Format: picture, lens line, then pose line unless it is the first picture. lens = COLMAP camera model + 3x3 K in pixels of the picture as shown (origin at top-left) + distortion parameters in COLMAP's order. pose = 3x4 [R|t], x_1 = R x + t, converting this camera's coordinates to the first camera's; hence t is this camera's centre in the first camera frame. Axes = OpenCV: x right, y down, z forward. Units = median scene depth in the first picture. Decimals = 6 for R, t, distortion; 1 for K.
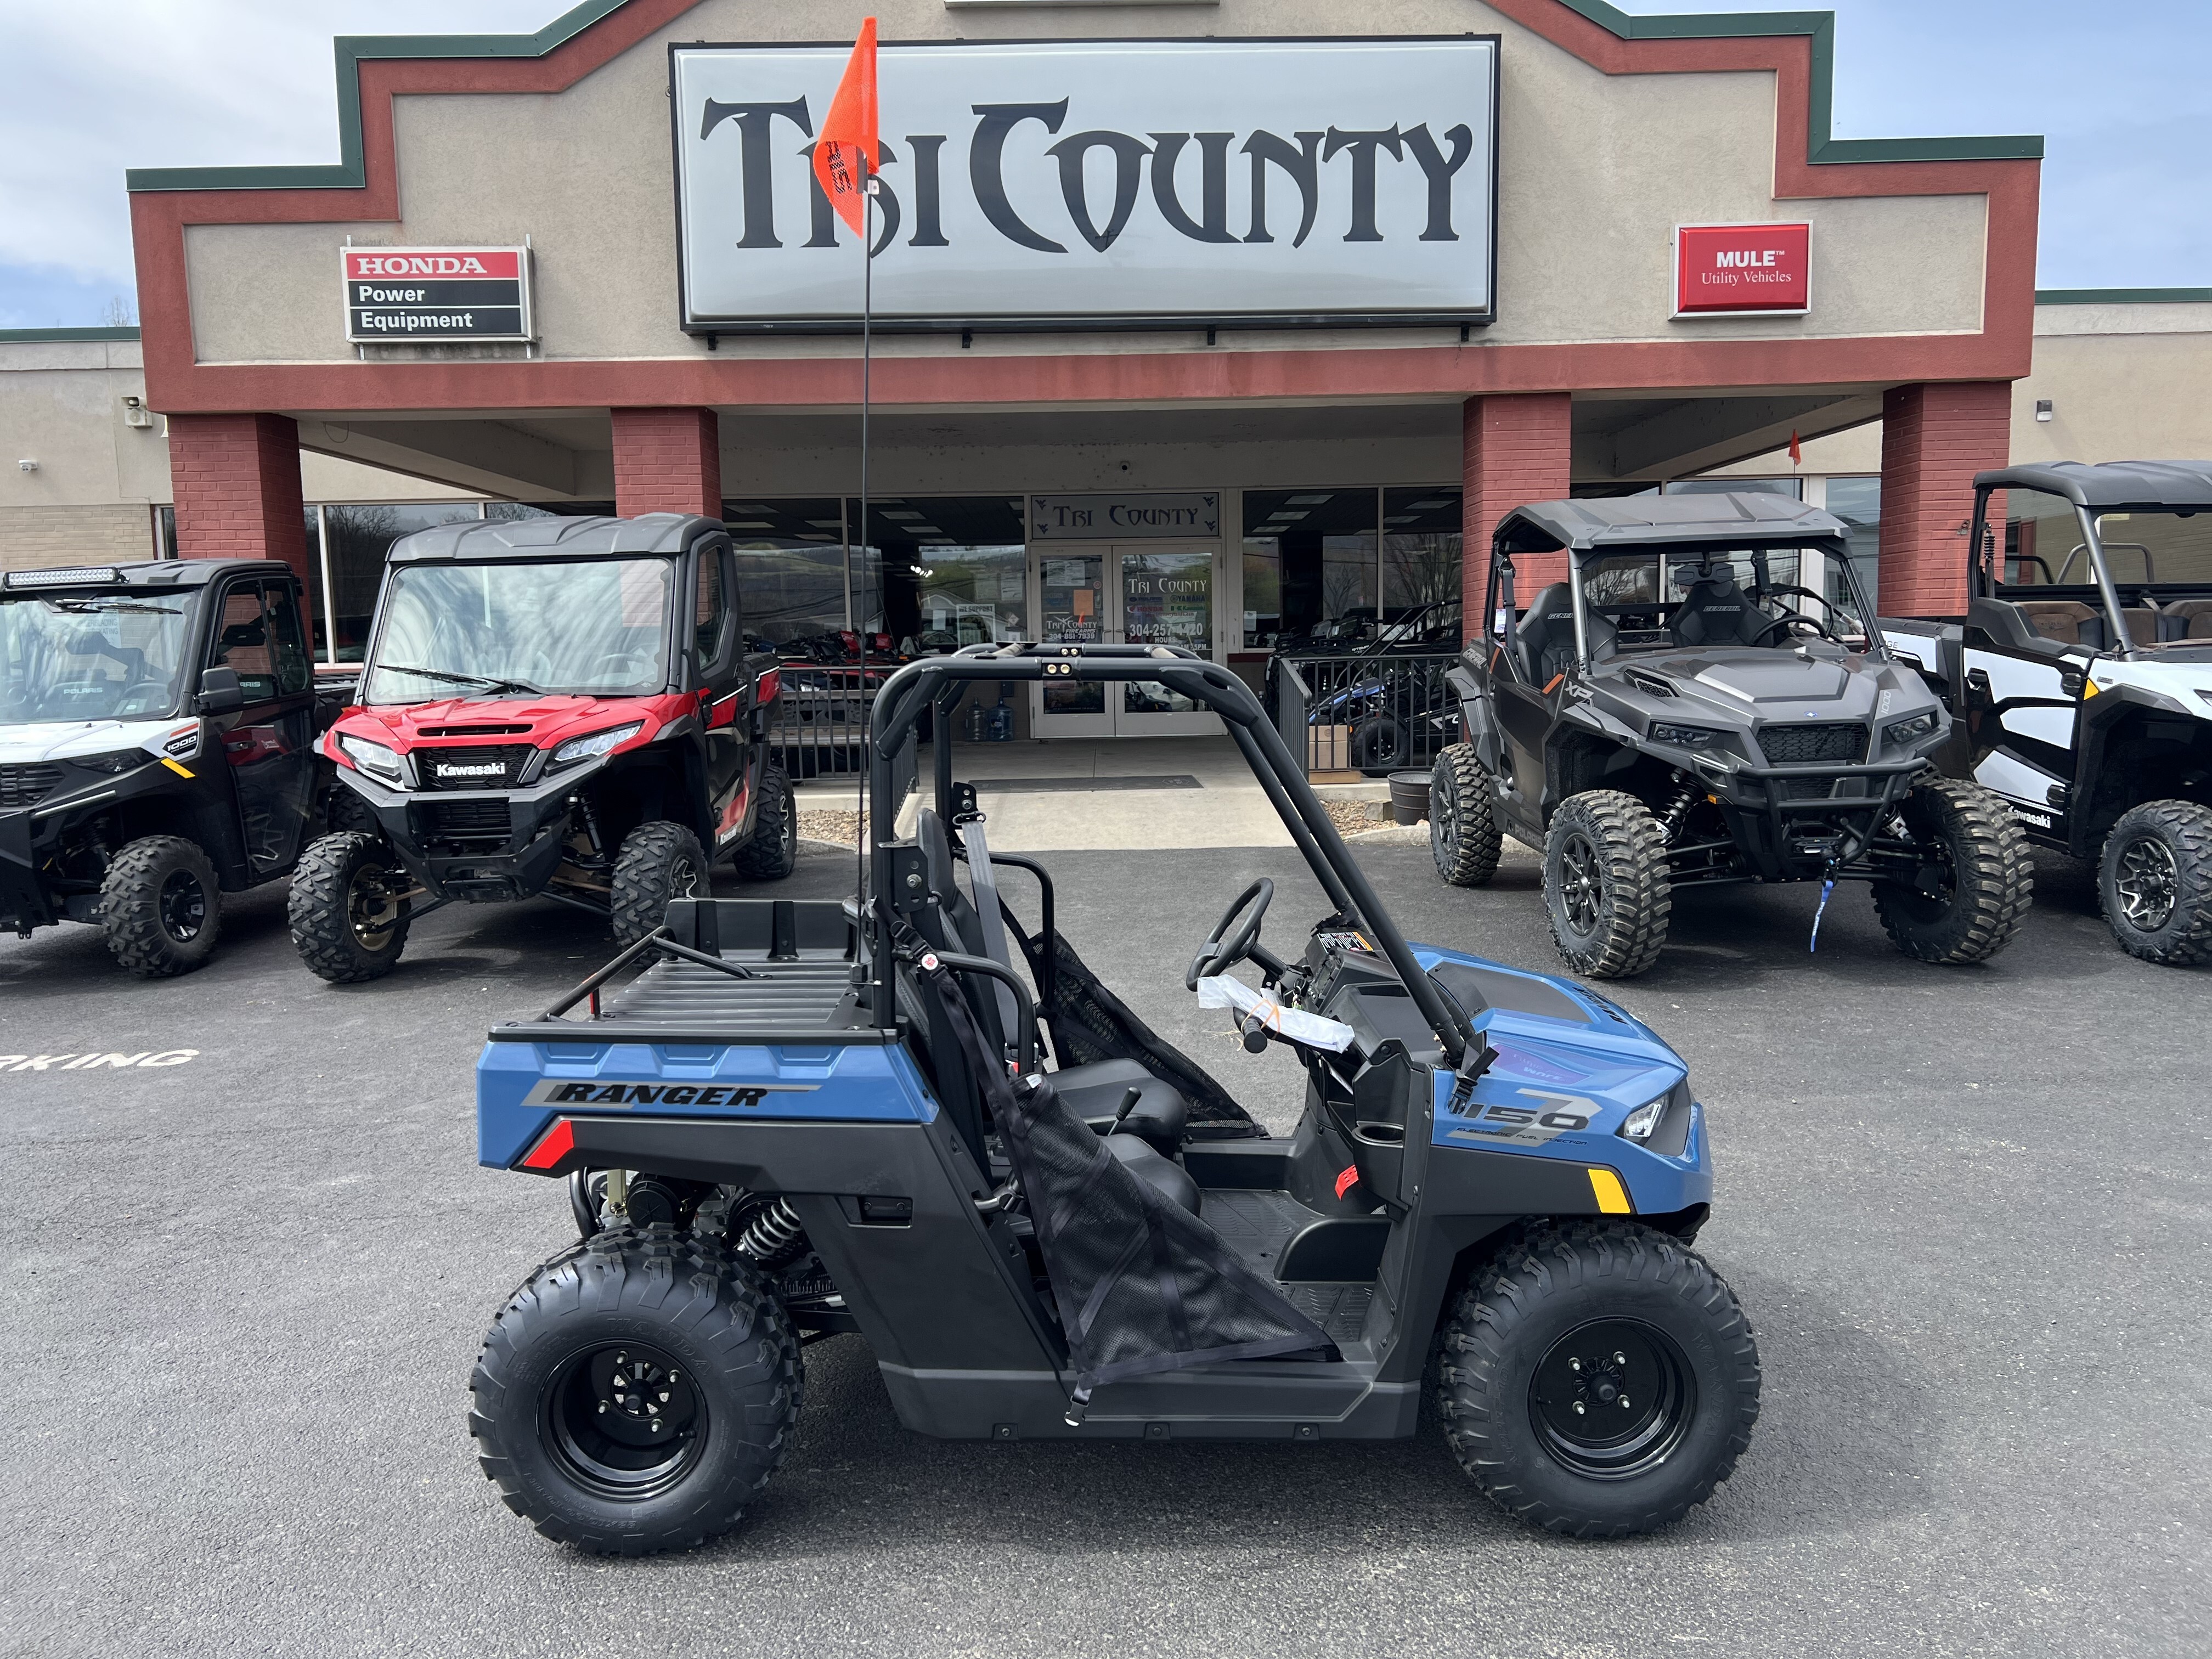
lens RADIAL K [[1663.8, 0, 1118.9], [0, 1663.8, 869.0], [0, 0, 1]] dist [0.065928, -0.008346]
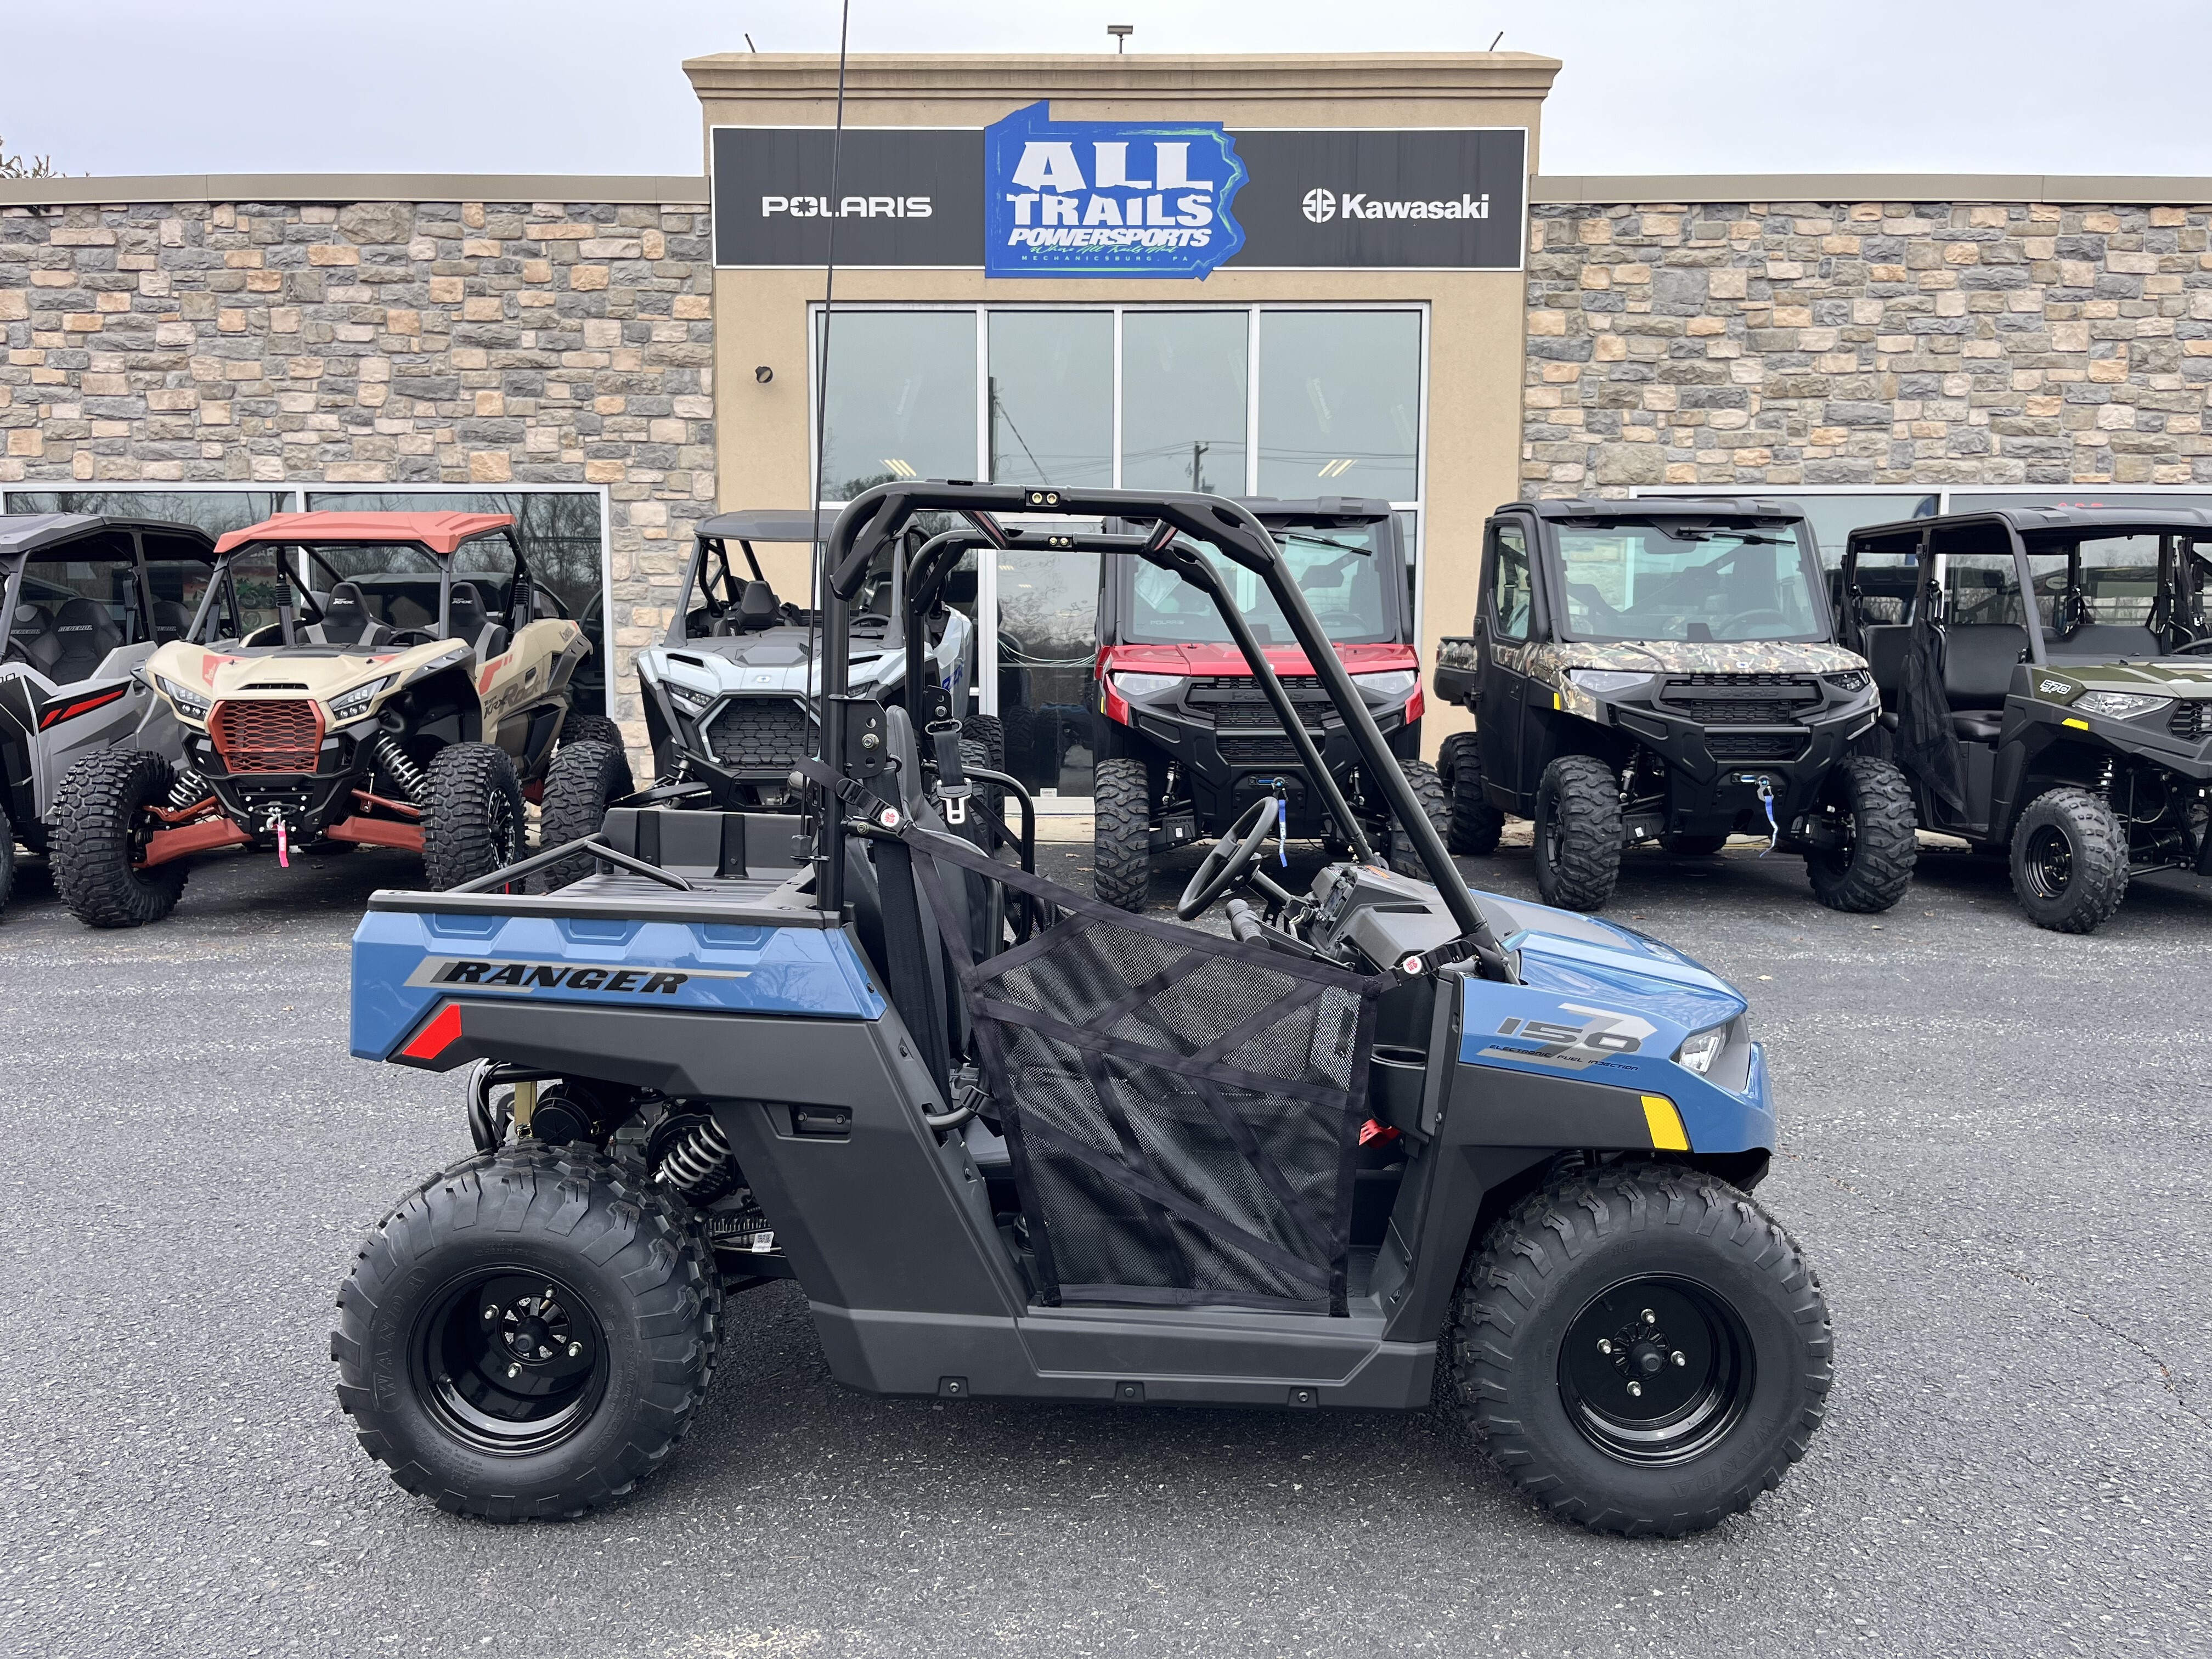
lens RADIAL K [[1673.9, 0, 1112.0], [0, 1673.9, 828.9], [0, 0, 1]] dist [0.054056, -0.075771]
pose [[0.999459, 0.032581, 0.004459, 0.000765], [-0.032437, 0.999047, -0.029220, 0.072838], [-0.005407, 0.029059, 0.999563, 0.129553]]
